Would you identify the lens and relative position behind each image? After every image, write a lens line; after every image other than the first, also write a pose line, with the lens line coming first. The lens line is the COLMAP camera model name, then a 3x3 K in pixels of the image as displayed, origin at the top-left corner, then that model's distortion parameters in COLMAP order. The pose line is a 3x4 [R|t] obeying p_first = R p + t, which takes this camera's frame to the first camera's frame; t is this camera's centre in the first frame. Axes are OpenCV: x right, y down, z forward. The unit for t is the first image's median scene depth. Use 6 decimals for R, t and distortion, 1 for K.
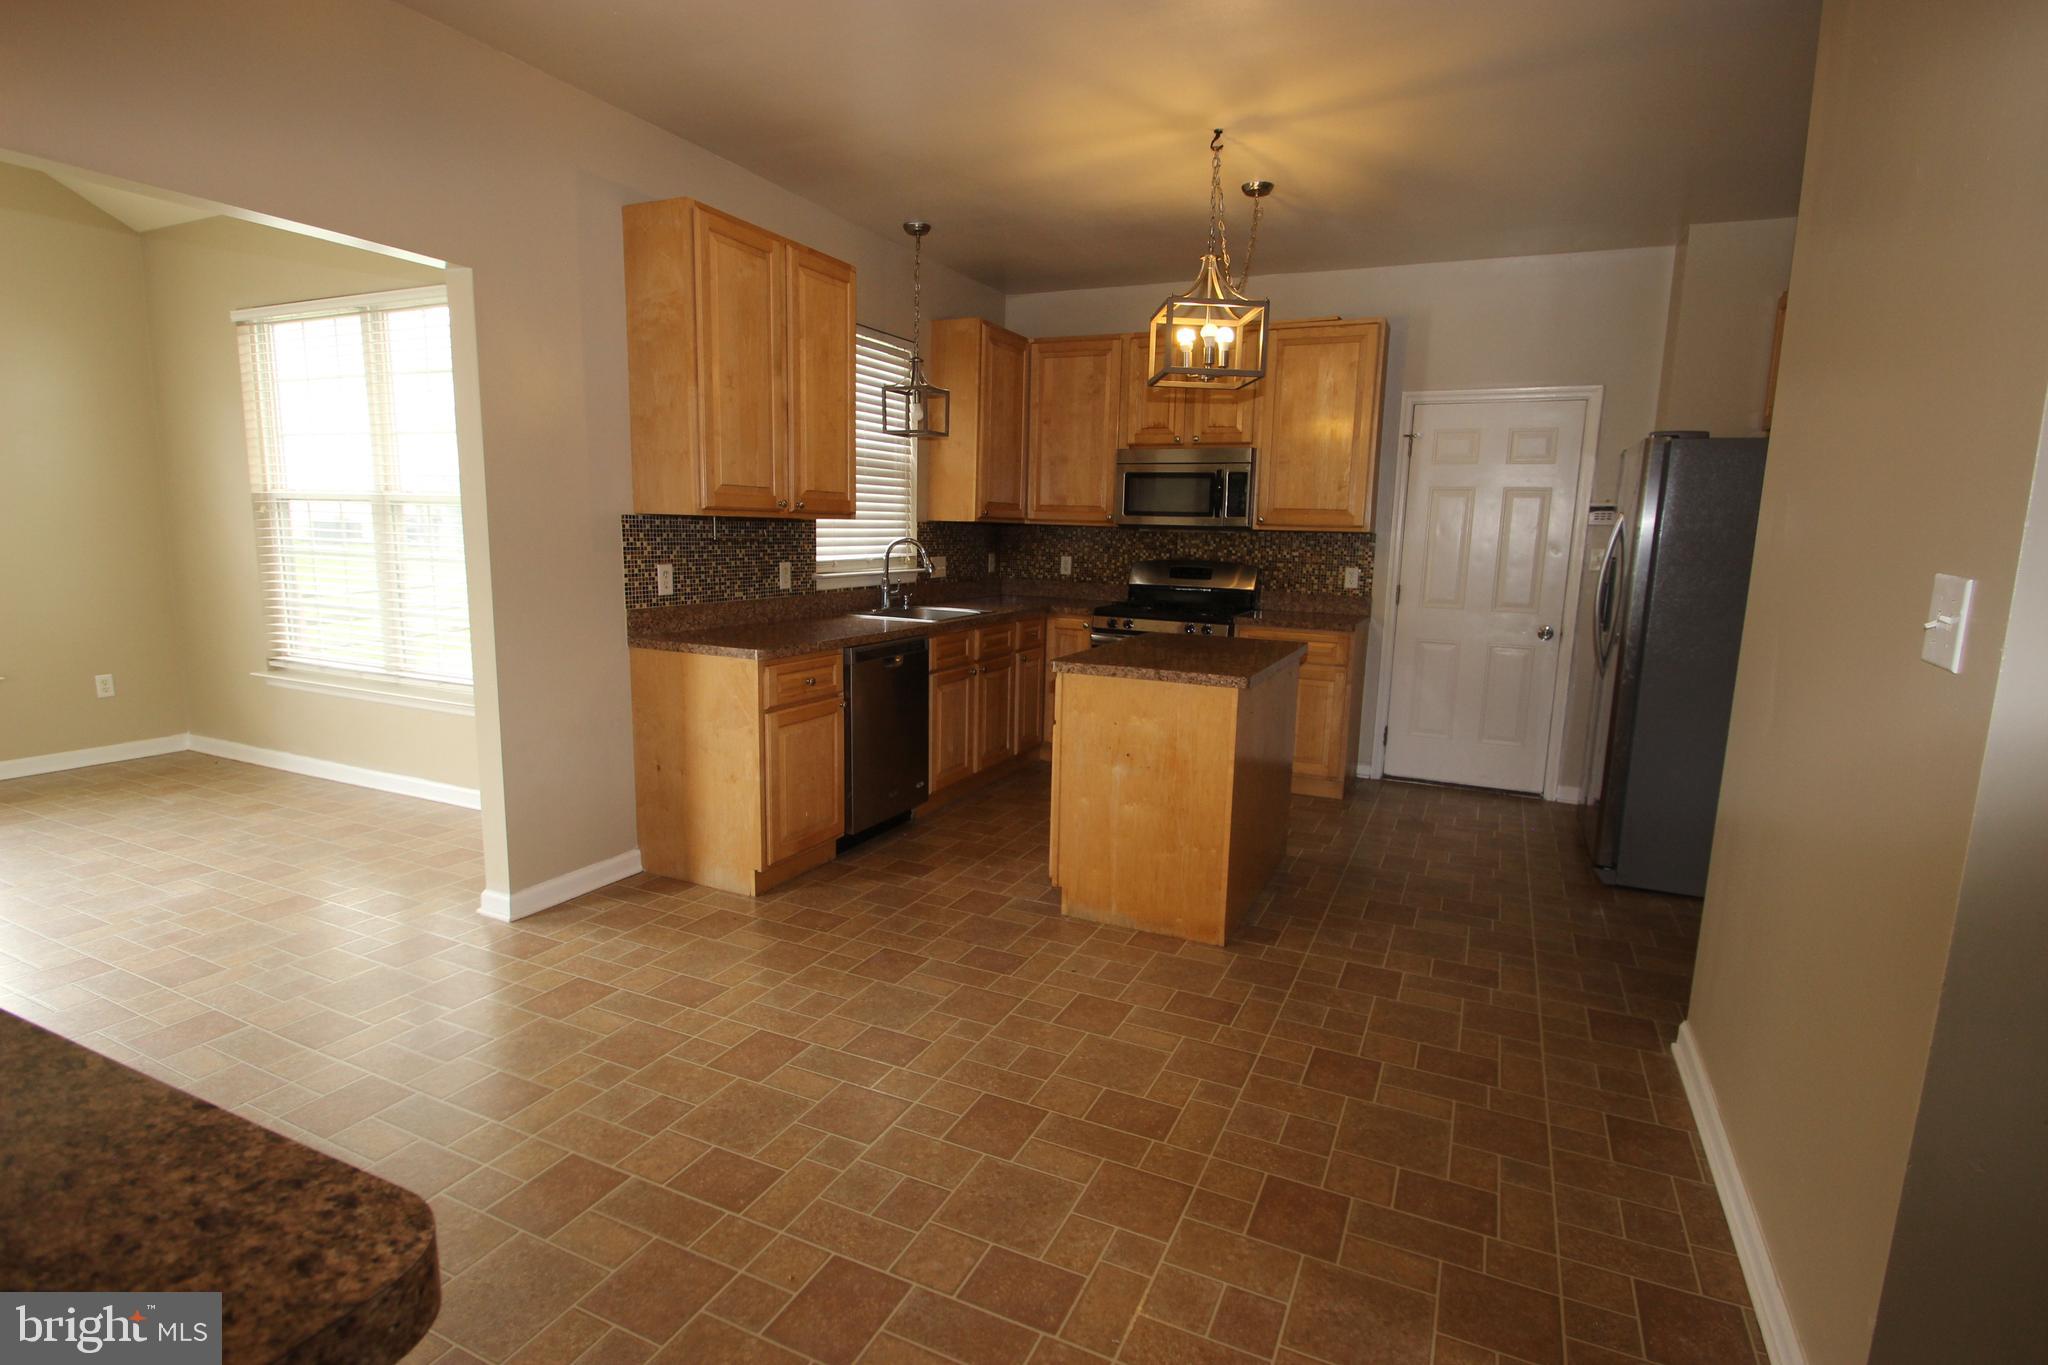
lens RADIAL K [[1005.4, 0, 1032.7], [0, 1005.4, 692.5], [0, 0, 1]] dist [0.003095, -0.013057]
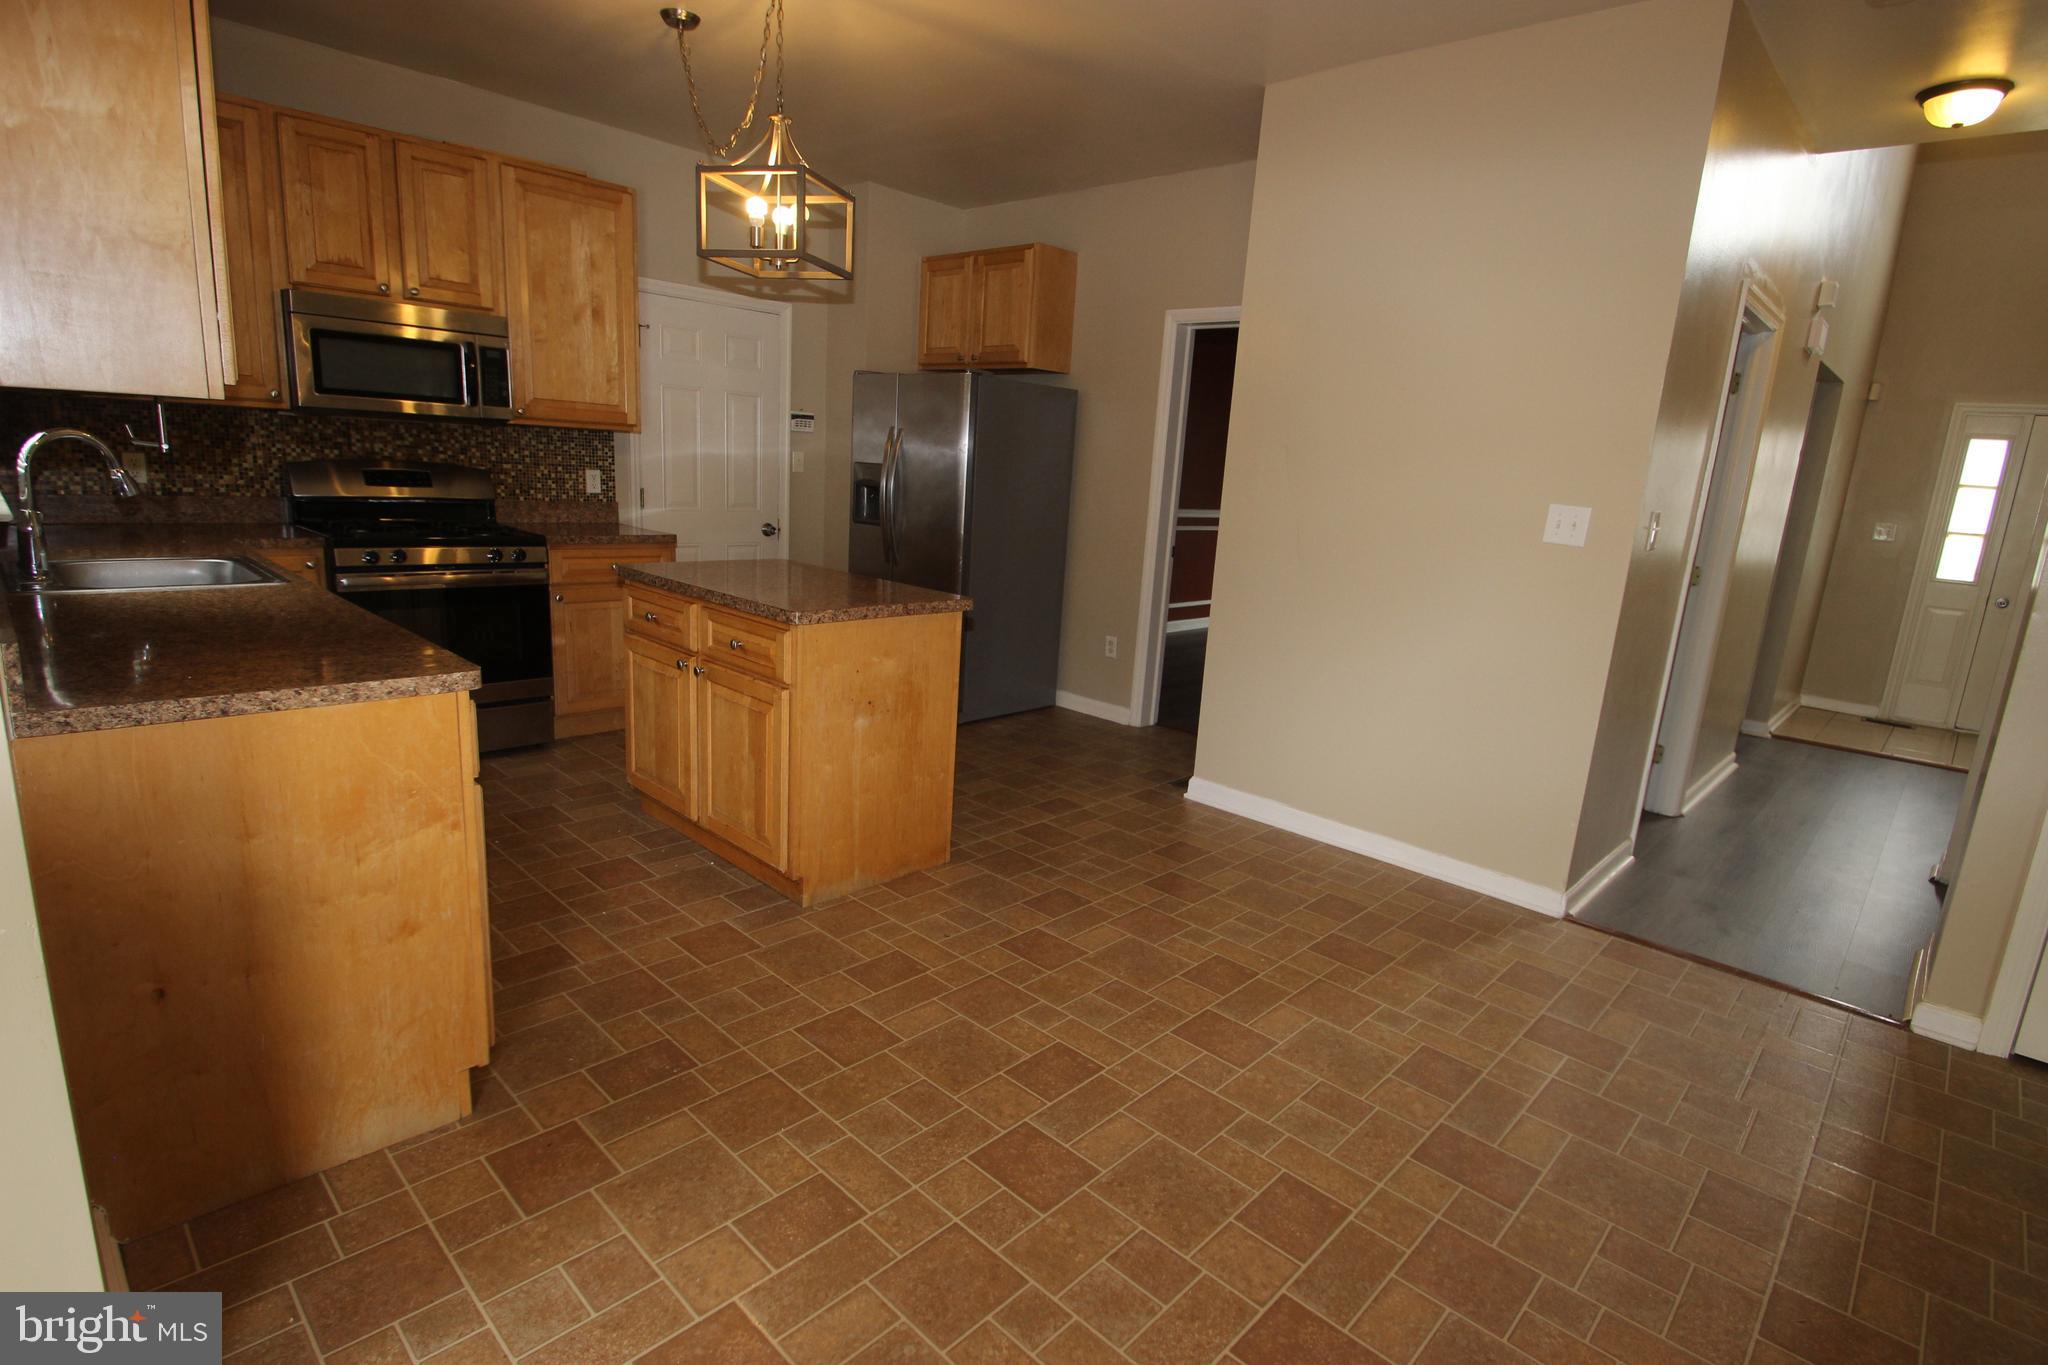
lens RADIAL K [[1005.4, 0, 1032.7], [0, 1005.4, 692.5], [0, 0, 1]] dist [0.003095, -0.013057]
pose [[0.320841, -0.216199, 0.922128, -0.630944], [0.099479, 0.975906, 0.194196, -0.098769], [-0.941894, 0.029427, 0.334618, 0.513006]]
